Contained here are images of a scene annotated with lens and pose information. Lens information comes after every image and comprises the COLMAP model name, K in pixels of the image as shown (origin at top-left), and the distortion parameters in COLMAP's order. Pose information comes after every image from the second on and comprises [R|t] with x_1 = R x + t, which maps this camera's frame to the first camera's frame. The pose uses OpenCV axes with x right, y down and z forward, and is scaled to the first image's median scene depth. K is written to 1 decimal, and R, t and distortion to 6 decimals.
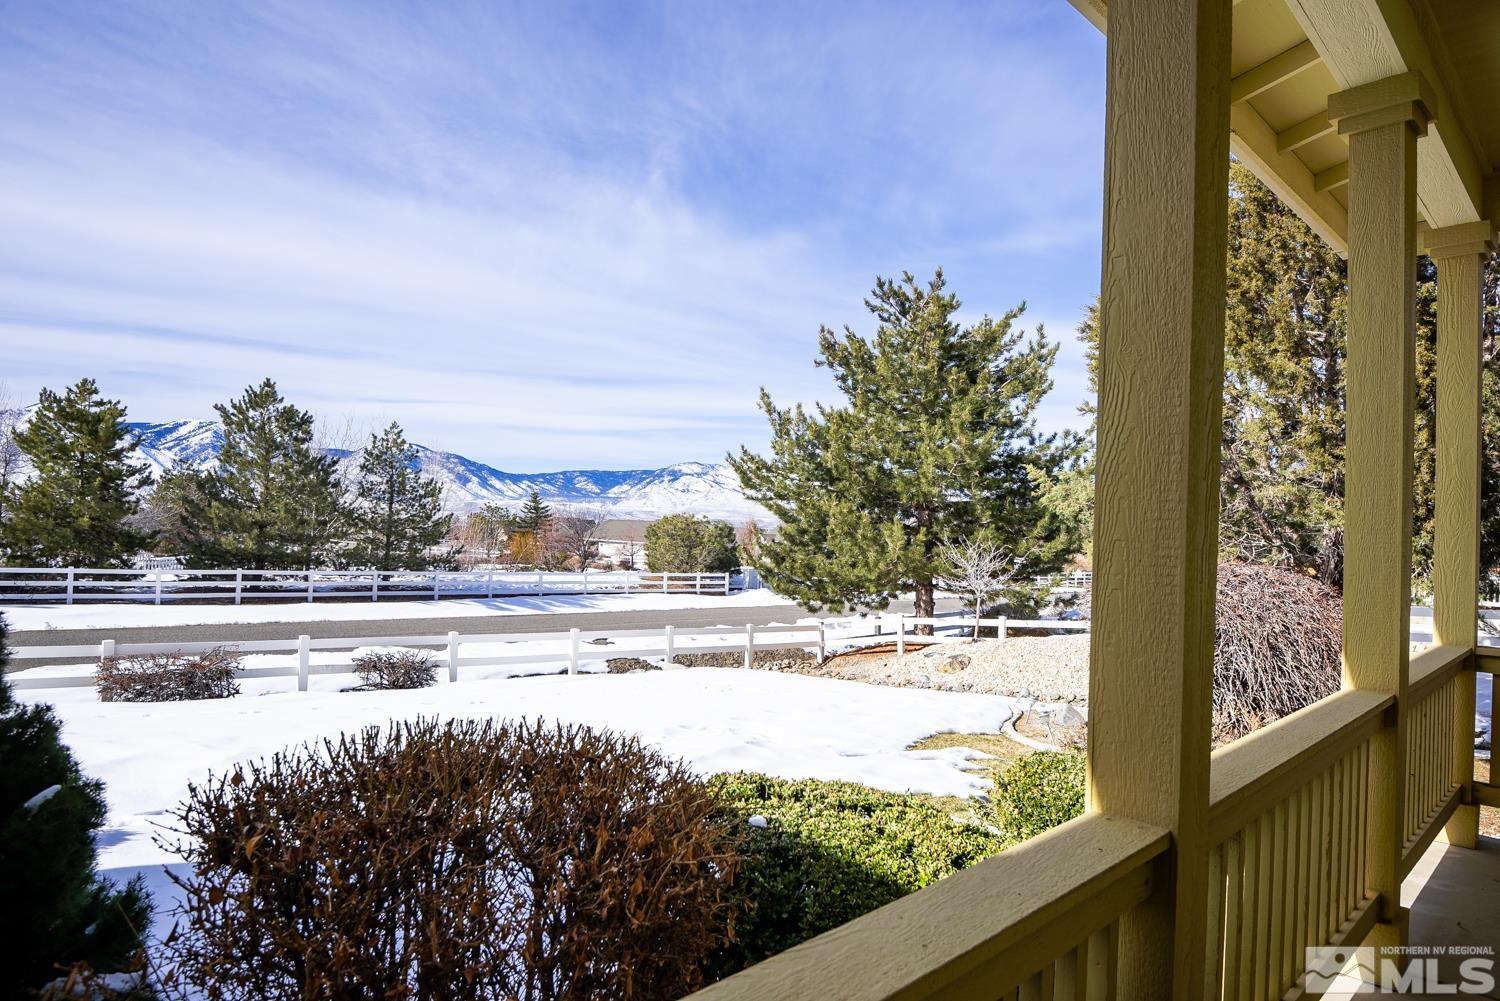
lens RADIAL K [[796.6, 0, 767.9], [0, 796.6, 507.8], [0, 0, 1]] dist [-0.019632, -0.001158]
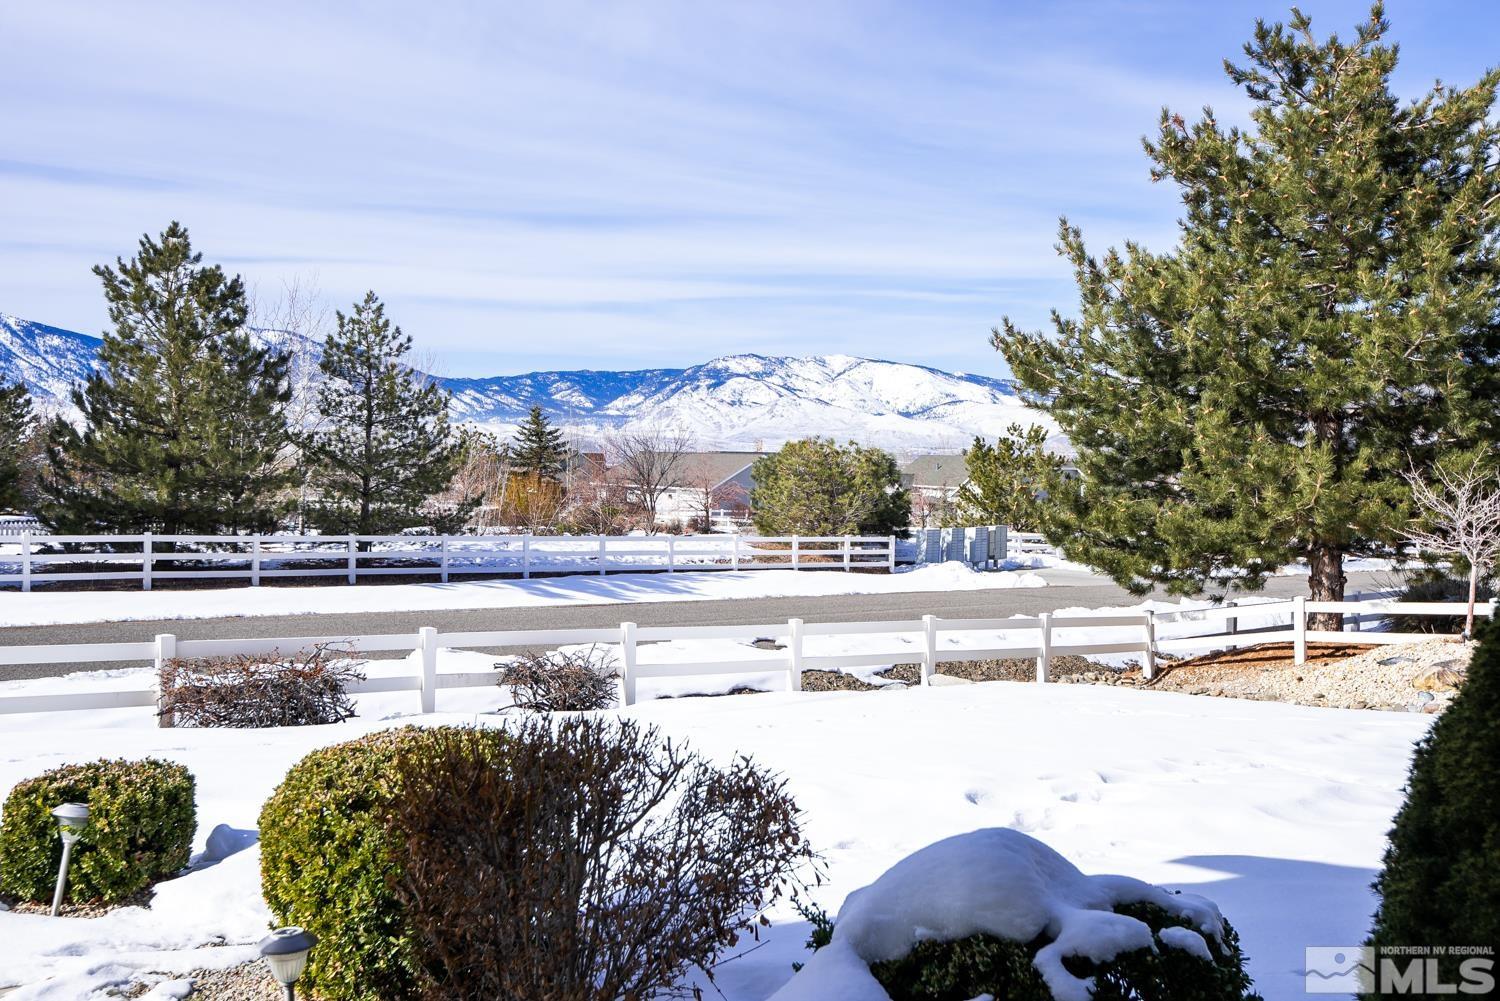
lens RADIAL K [[1344.0, 0, 778.3], [0, 1344.0, 524.3], [0, 0, 1]] dist [0.013570, 0.022970]
pose [[0.997317, -0.007020, -0.072863, -0.101173], [0.012069, 0.997538, 0.069083, 0.003079], [0.072199, -0.069777, 0.994946, -0.023353]]
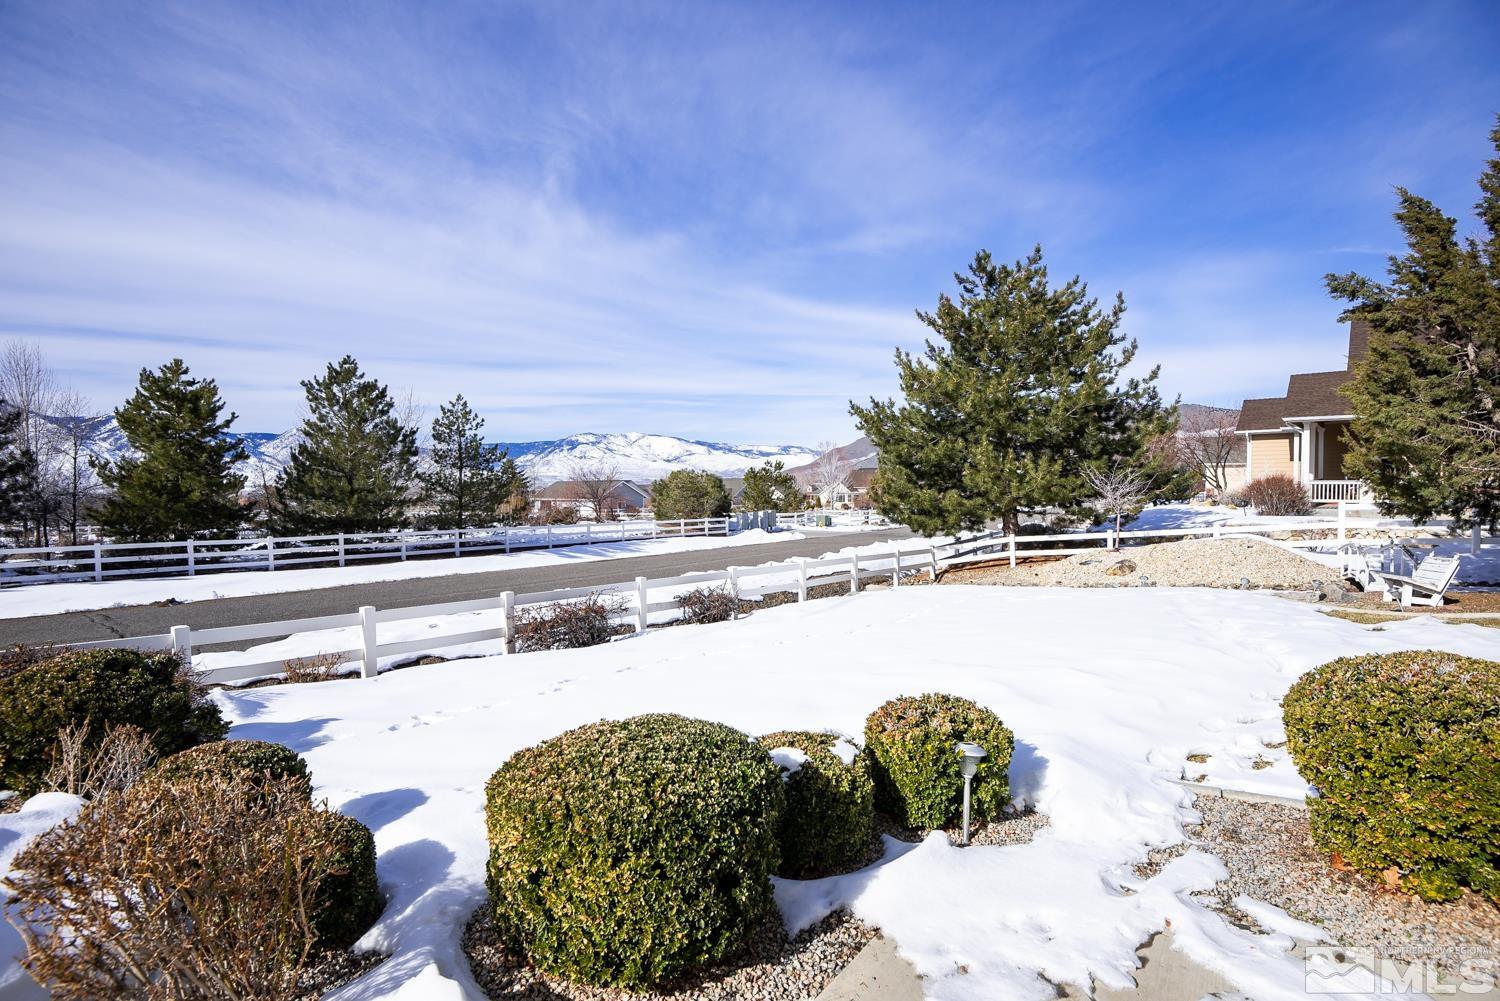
lens RADIAL K [[649.2, 0, 750.6], [0, 649.2, 529.4], [0, 0, 1]] dist [-0.035137, -0.002156]
pose [[0.988257, -0.054318, 0.142819, -0.250853], [0.040312, 0.994251, 0.099197, 0.007342], [-0.147386, -0.092275, 0.984765, 0.054040]]
